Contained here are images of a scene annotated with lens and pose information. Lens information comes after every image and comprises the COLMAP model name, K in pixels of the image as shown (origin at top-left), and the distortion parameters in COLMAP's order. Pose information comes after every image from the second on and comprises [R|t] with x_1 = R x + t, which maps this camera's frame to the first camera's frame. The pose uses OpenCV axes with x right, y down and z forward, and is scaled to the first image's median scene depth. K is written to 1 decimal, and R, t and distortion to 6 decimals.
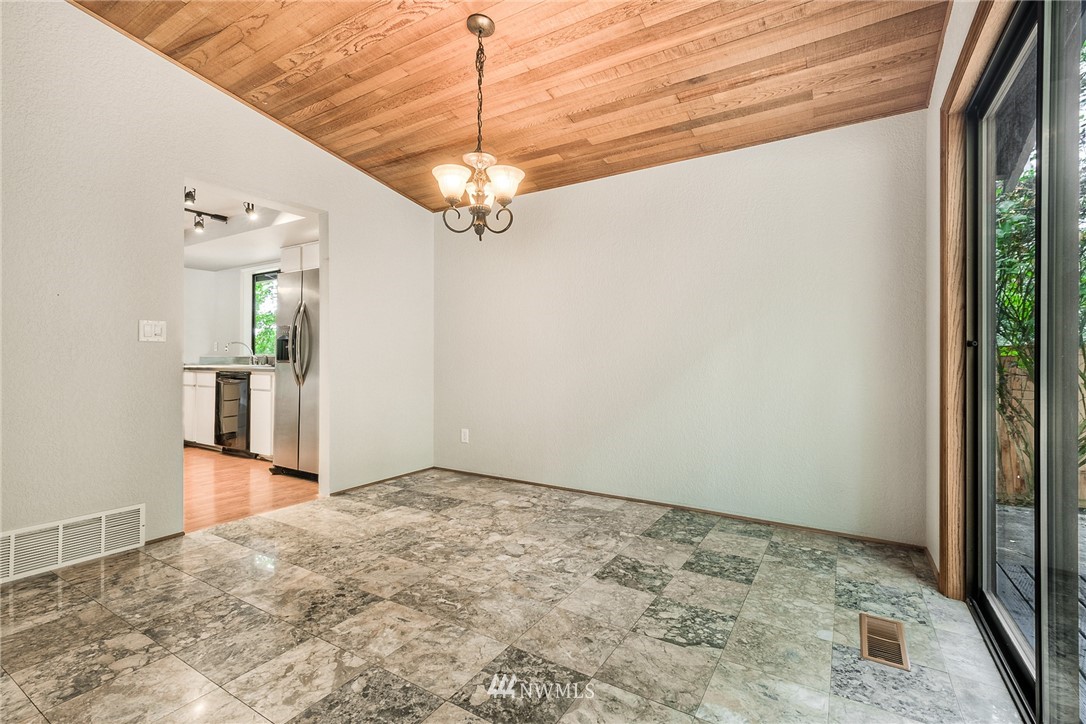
lens RADIAL K [[480.1, 0, 538.8], [0, 480.1, 357.7], [0, 0, 1]] dist [0.005636, 0.000223]
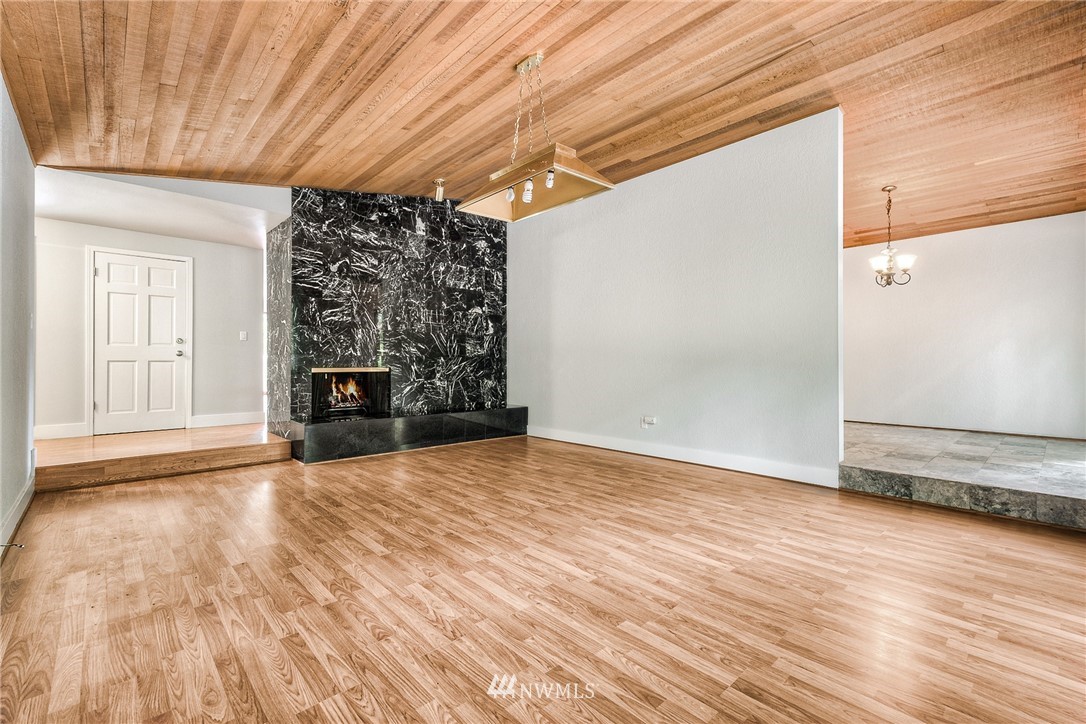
lens RADIAL K [[480.1, 0, 551.7], [0, 480.1, 361.3], [0, 0, 1]] dist [0.005636, 0.000223]
pose [[0.969516, -0.004367, -0.244989, -1.082283], [0.005390, 0.999979, 0.003507, 0.070324], [0.244968, -0.004721, 0.969520, -1.501536]]
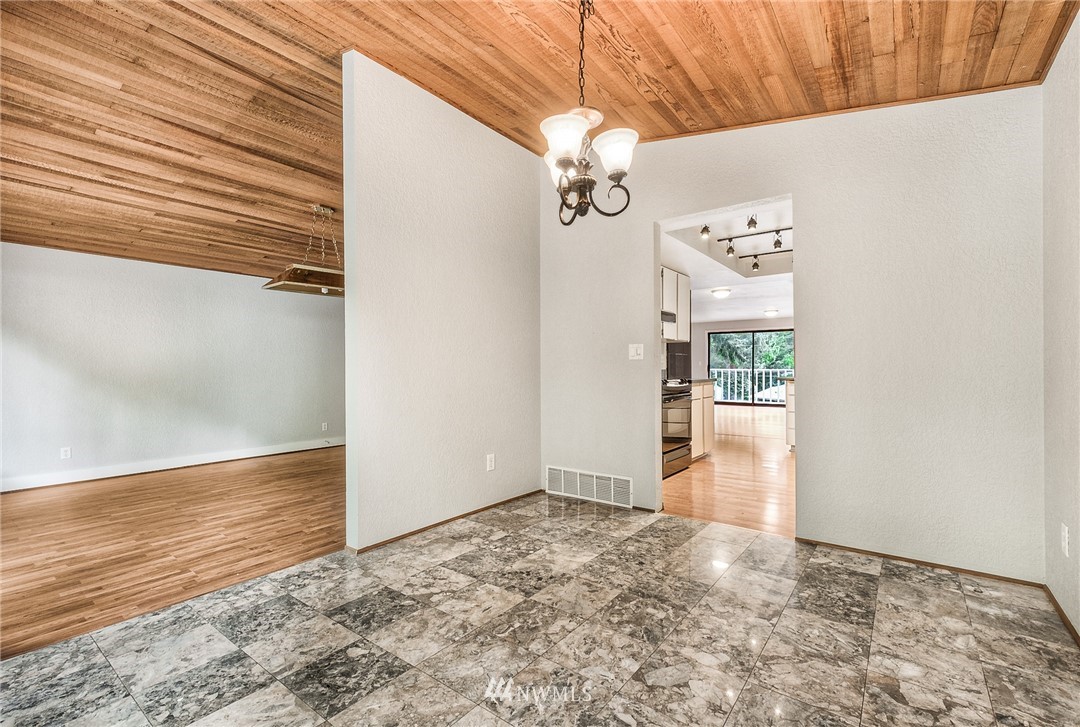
lens RADIAL K [[488.8, 0, 540.9], [0, 488.8, 370.2], [0, 0, 1]] dist [0.008430, -0.000139]
pose [[-0.098087, -0.000790, -0.995178, 0.660992], [0.005470, 0.999984, -0.001333, -0.002892], [0.995163, -0.005574, -0.098081, 0.985527]]
